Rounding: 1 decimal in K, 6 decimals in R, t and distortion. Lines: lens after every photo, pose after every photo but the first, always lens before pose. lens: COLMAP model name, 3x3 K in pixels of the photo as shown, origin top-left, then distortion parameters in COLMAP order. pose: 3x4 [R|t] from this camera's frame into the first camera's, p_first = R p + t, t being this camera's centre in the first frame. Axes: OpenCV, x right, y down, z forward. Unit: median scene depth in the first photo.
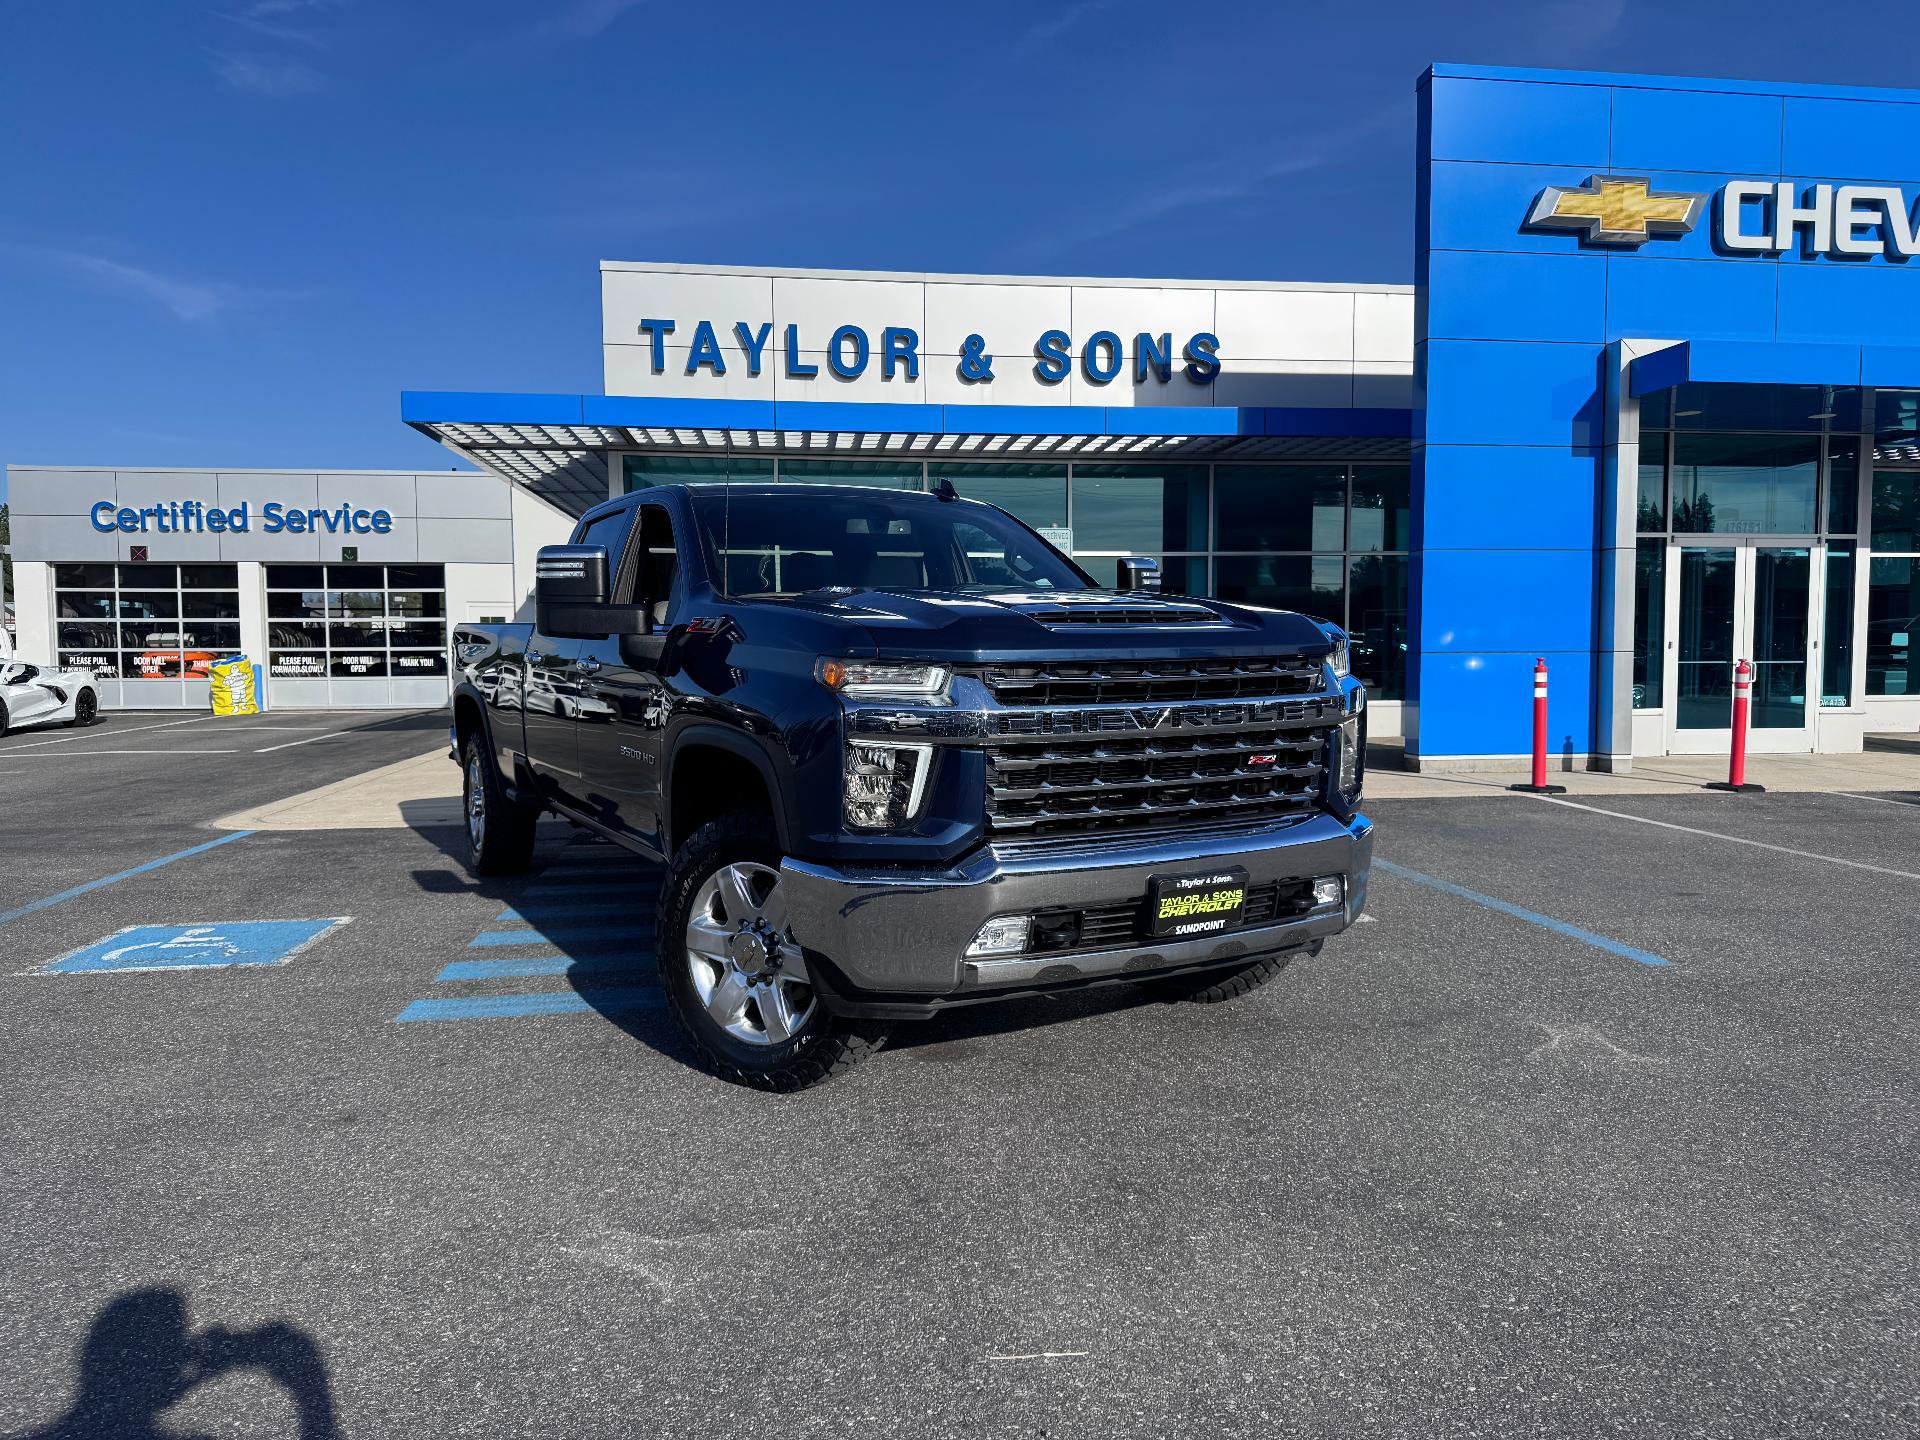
lens RADIAL K [[1324.7, 0, 962.1], [0, 1324.7, 720.4], [0, 0, 1]] dist [0.004265, -0.011625]
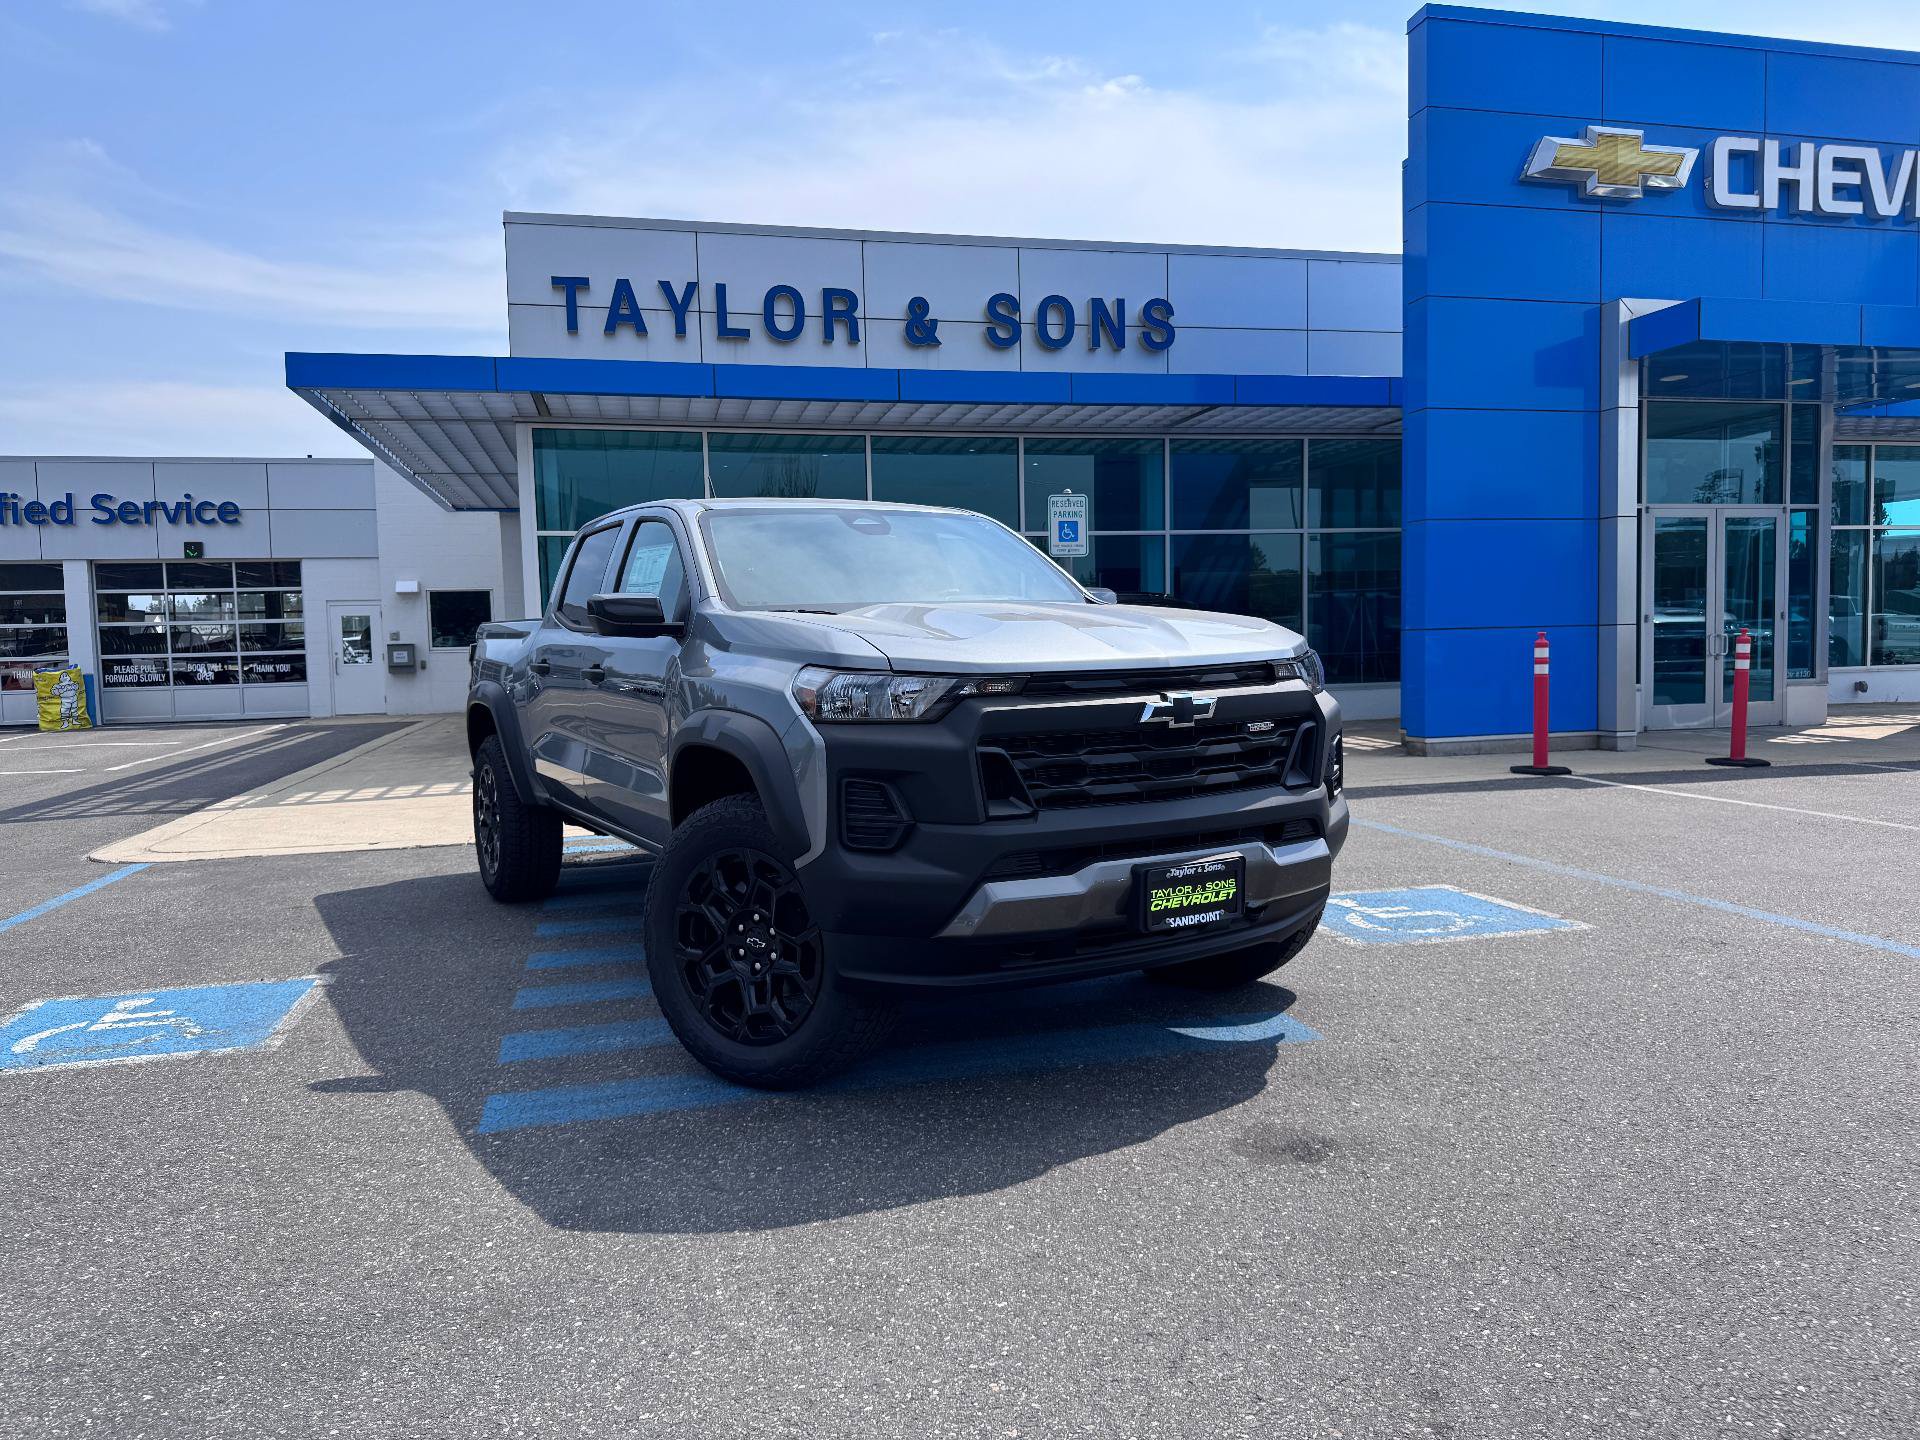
lens RADIAL K [[1333.8, 0, 955.8], [0, 1333.8, 723.2], [0, 0, 1]] dist [-0.007575, 0.000837]
pose [[0.994436, -0.024997, 0.102332, -0.072316], [0.024622, 0.999685, 0.004923, 0.002338], [-0.102422, -0.002376, 0.994738, 0.076527]]
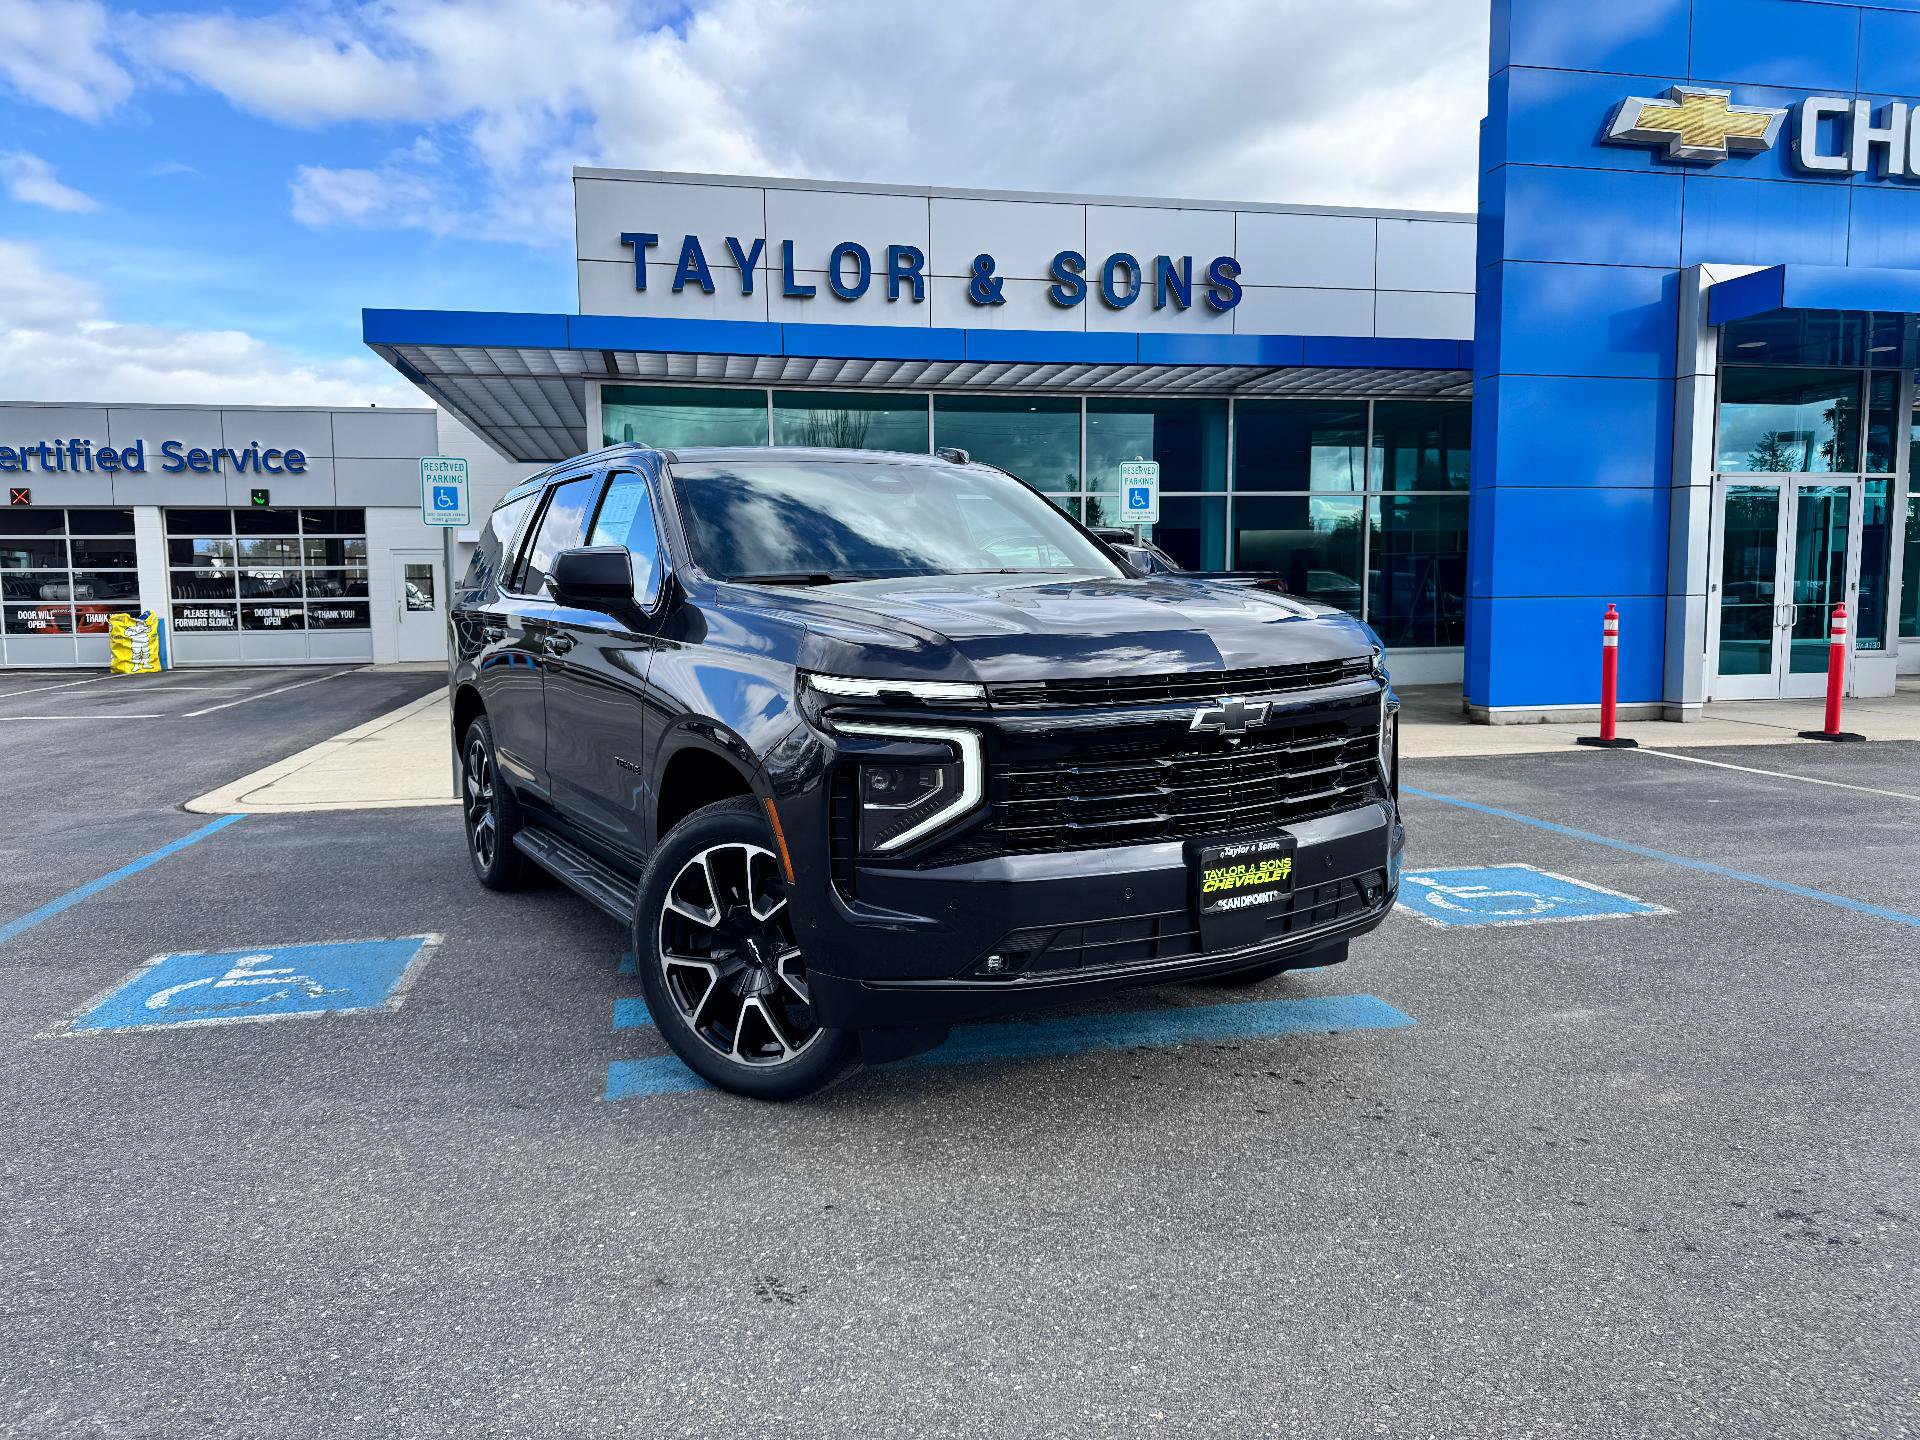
lens RADIAL K [[1324.7, 0, 962.1], [0, 1324.7, 720.4], [0, 0, 1]] dist [0.004265, -0.011625]
pose [[0.997111, -0.012951, 0.074850, -0.084789], [0.009973, 0.999149, 0.040024, -0.004646], [-0.075305, -0.039162, 0.996391, 0.073929]]
